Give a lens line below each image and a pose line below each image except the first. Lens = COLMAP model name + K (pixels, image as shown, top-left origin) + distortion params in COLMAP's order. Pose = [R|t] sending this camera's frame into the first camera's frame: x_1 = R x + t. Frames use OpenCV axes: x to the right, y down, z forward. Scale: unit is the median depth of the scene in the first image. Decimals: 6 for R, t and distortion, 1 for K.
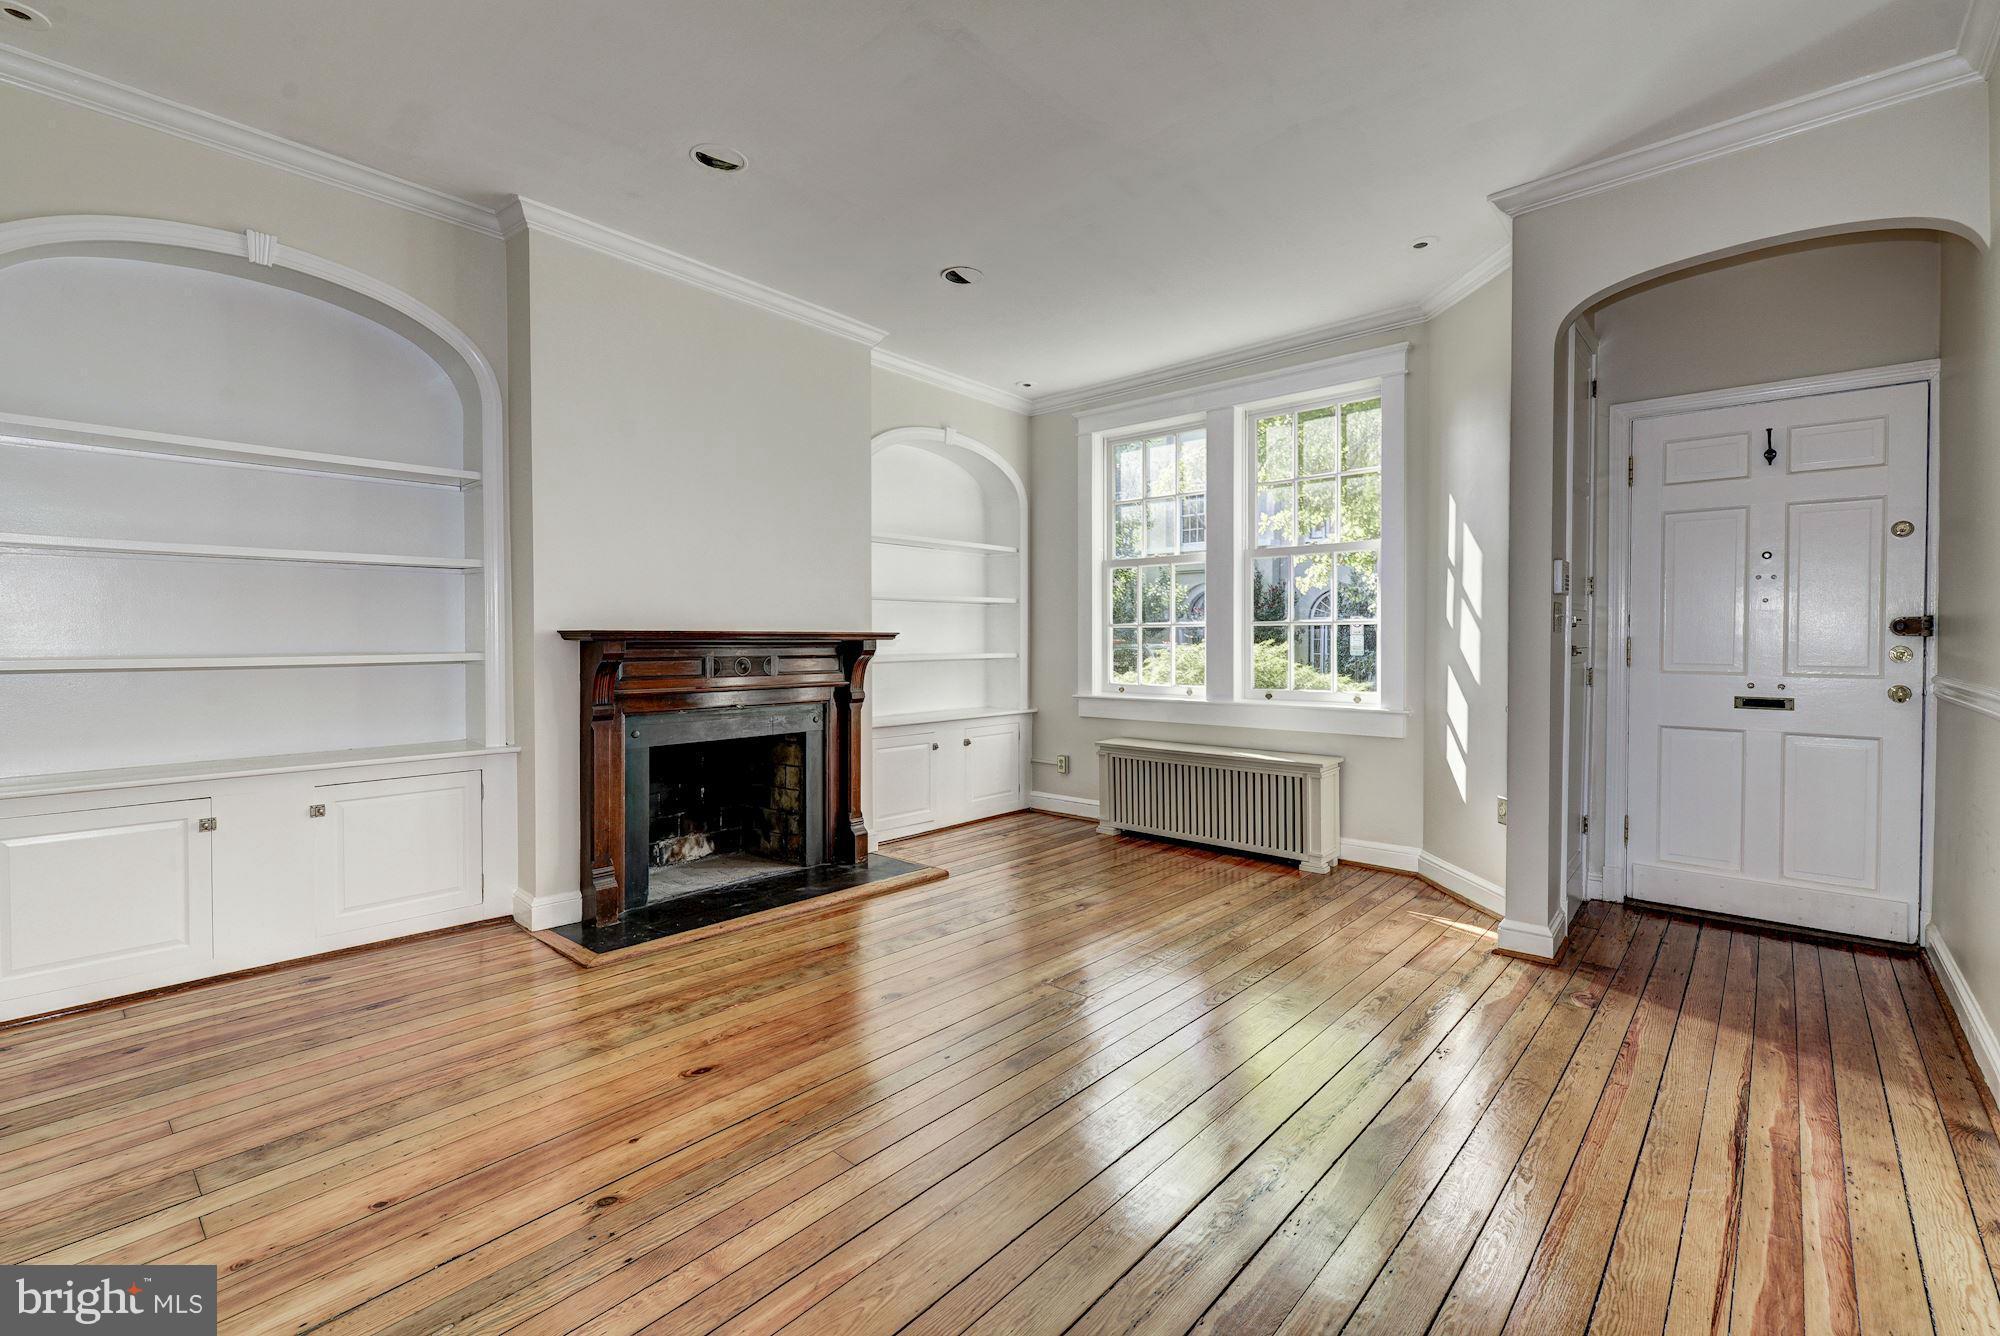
lens RADIAL K [[893.4, 0, 1000.0], [0, 893.4, 645.1], [0, 0, 1]] dist [-0.003587, -0.000572]
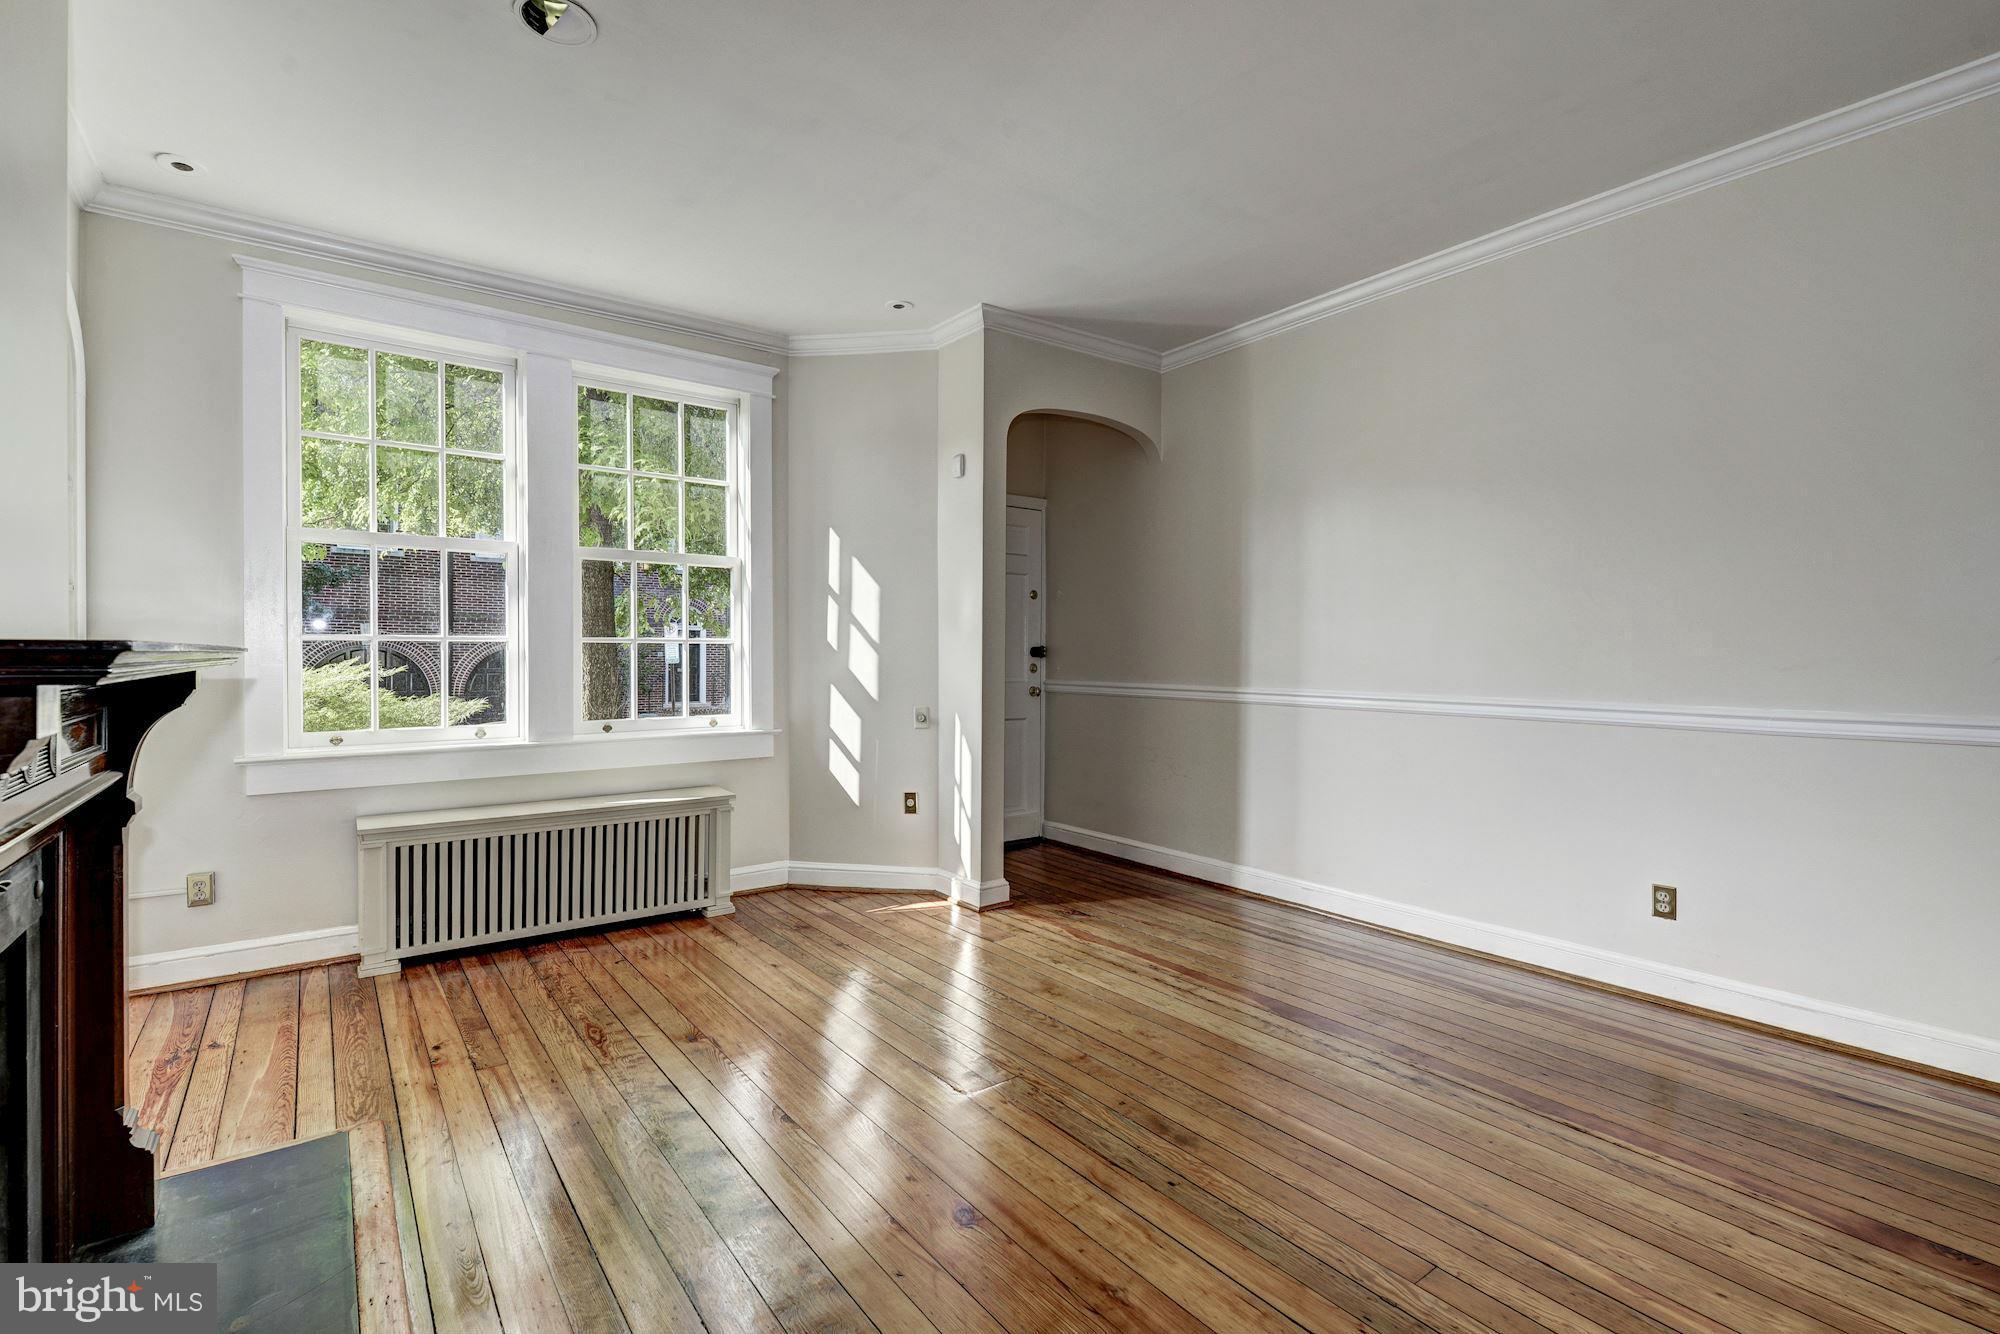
lens RADIAL K [[877.7, 0, 1000.2], [0, 877.7, 661.3], [0, 0, 1]] dist [0.010737, -0.000243]
pose [[0.182287, -0.006316, 0.983225, -0.523855], [0.003524, 0.999977, 0.005771, -0.010554], [-0.983239, 0.002413, 0.182305, 0.603506]]
